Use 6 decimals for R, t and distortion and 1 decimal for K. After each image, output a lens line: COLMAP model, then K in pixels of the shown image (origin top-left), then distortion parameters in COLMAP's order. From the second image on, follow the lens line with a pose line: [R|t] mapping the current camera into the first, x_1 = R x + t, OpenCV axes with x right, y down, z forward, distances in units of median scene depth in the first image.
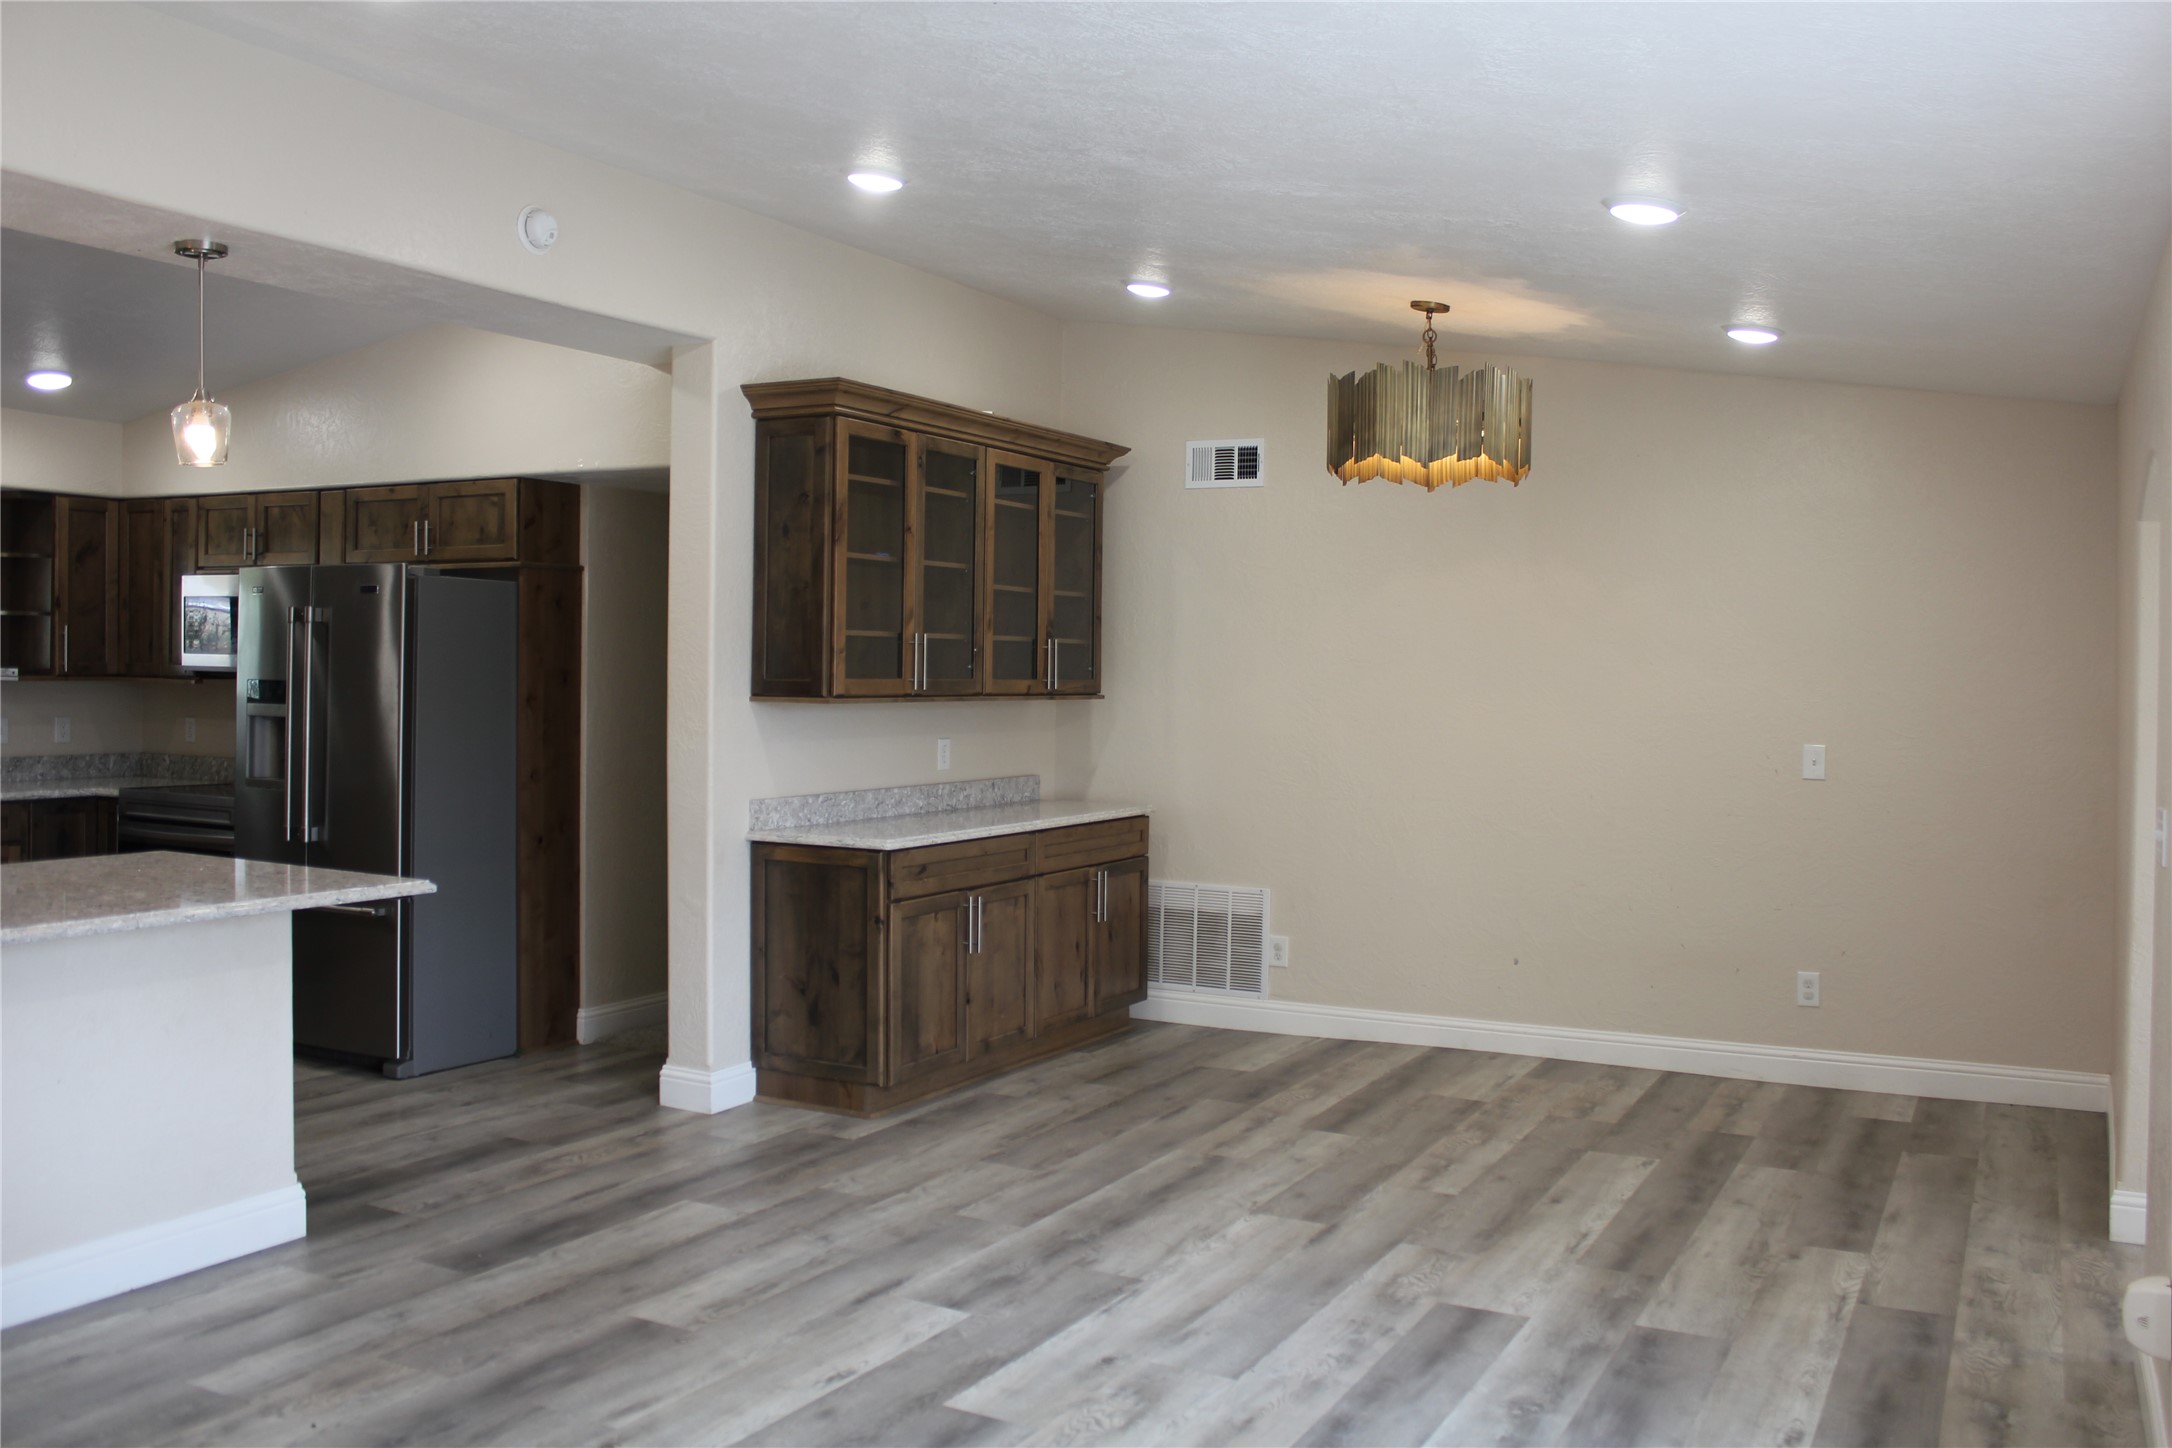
lens RADIAL K [[1846.7, 0, 1125.8], [0, 1846.7, 720.1], [0, 0, 1]] dist [-0.059845, -0.000163]
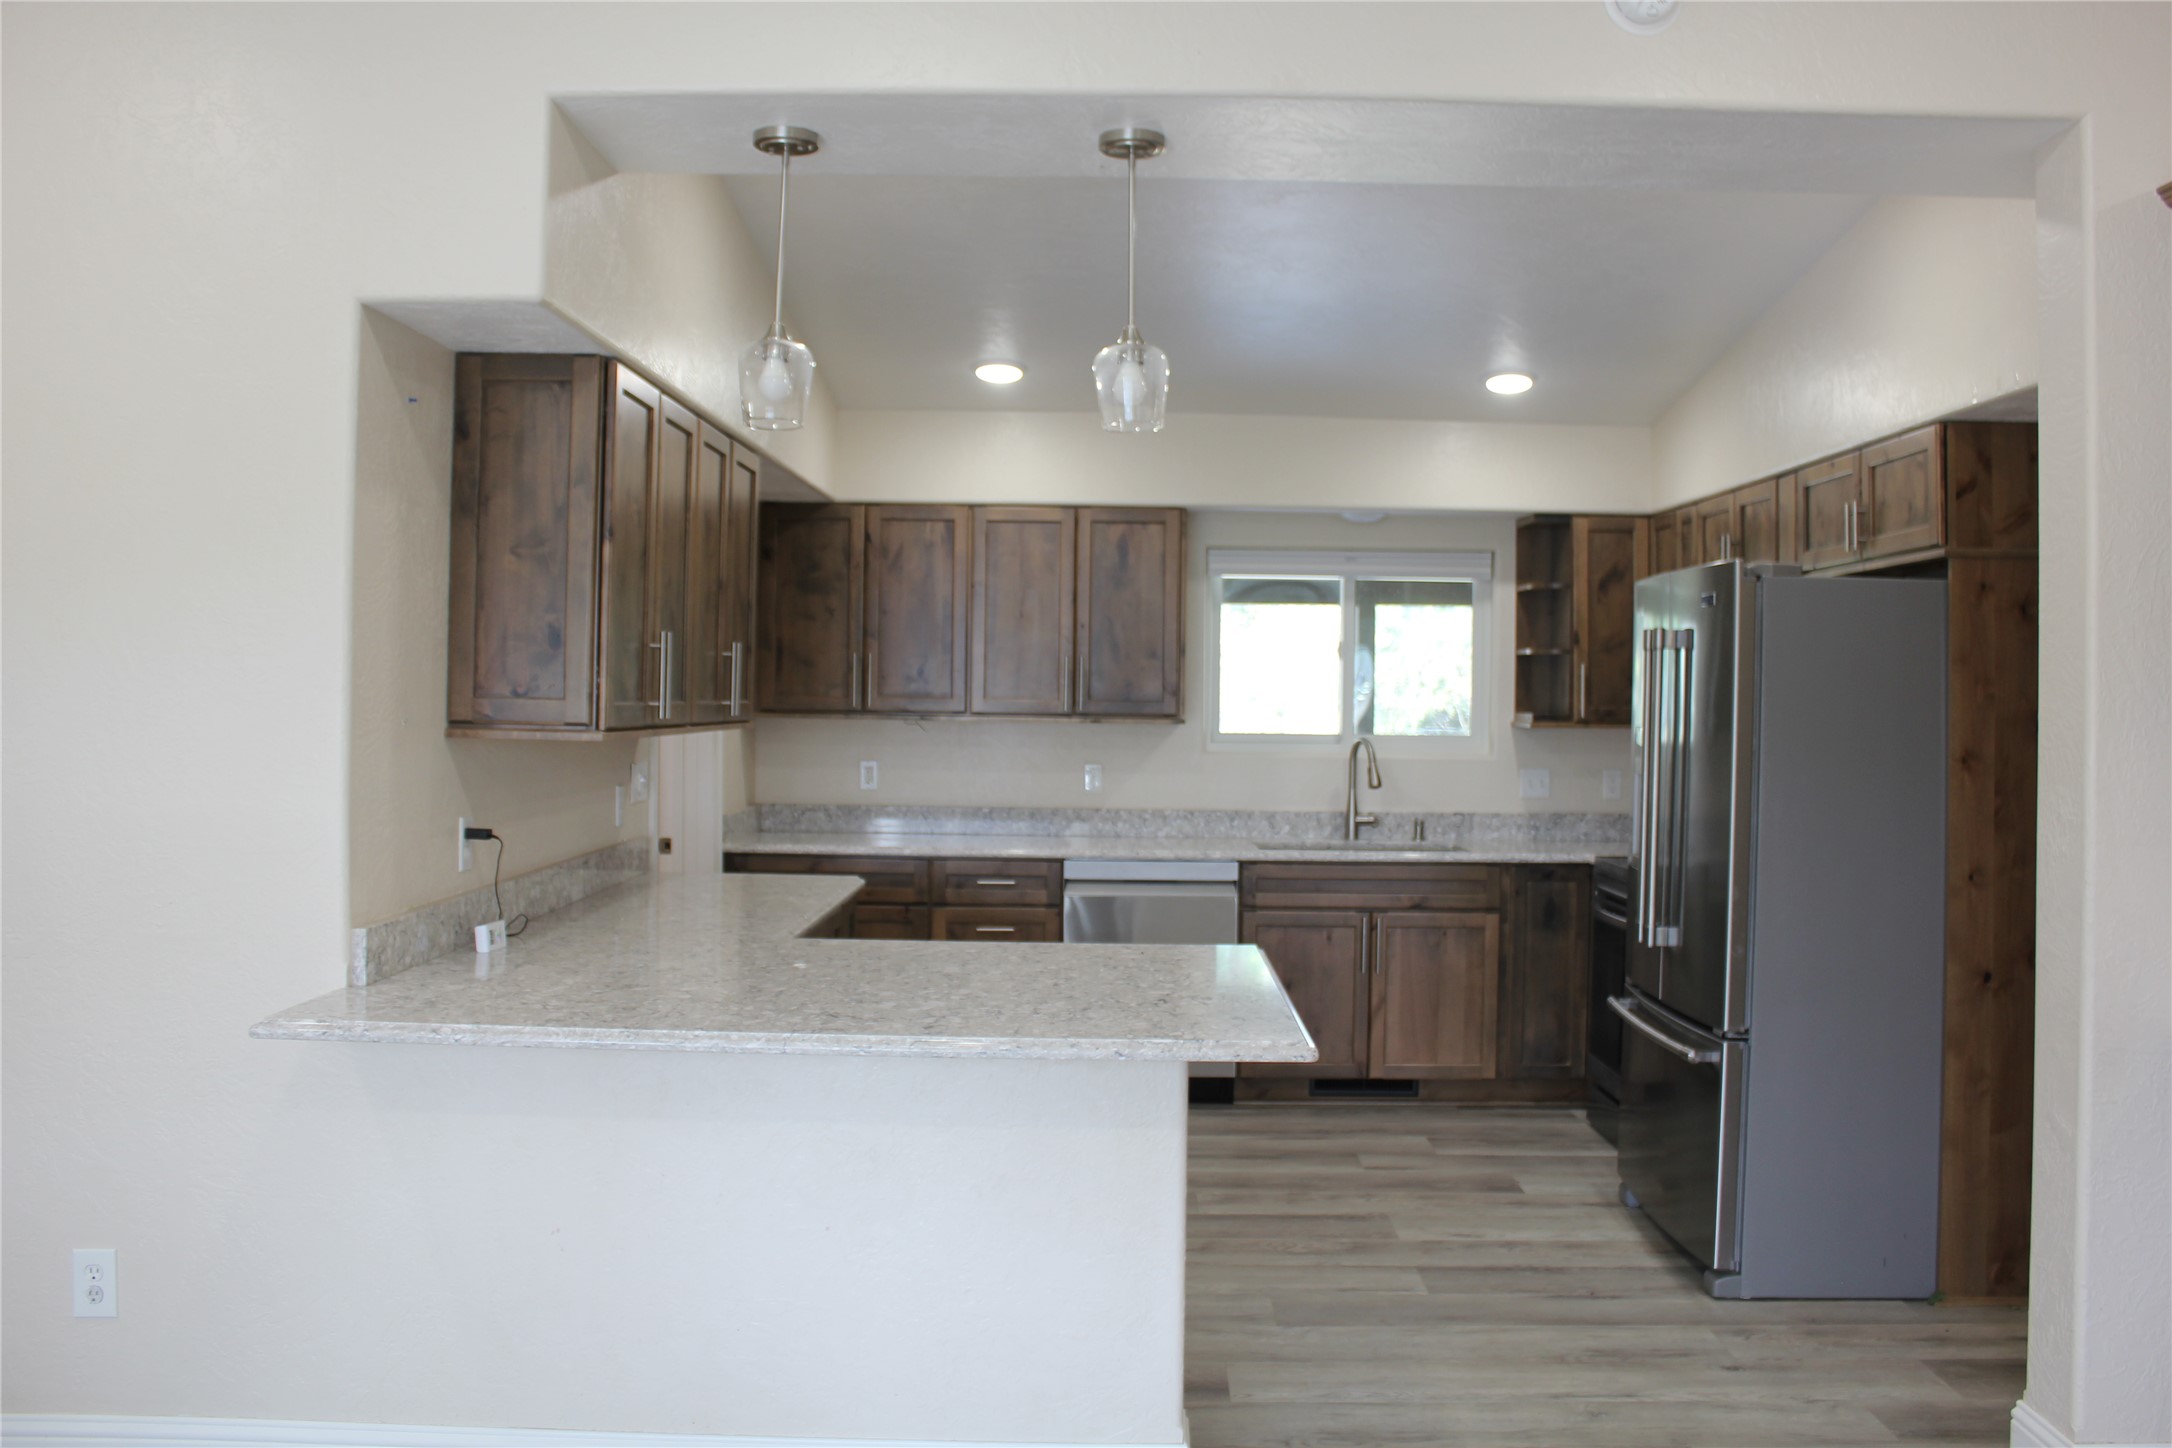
lens RADIAL K [[1846.7, 0, 1125.8], [0, 1846.7, 720.1], [0, 0, 1]] dist [-0.059845, -0.000163]
pose [[0.448686, -0.002967, -0.893685, 0.118652], [-0.019030, 0.999736, -0.012873, -0.011136], [0.893487, 0.022783, 0.448511, 0.444670]]
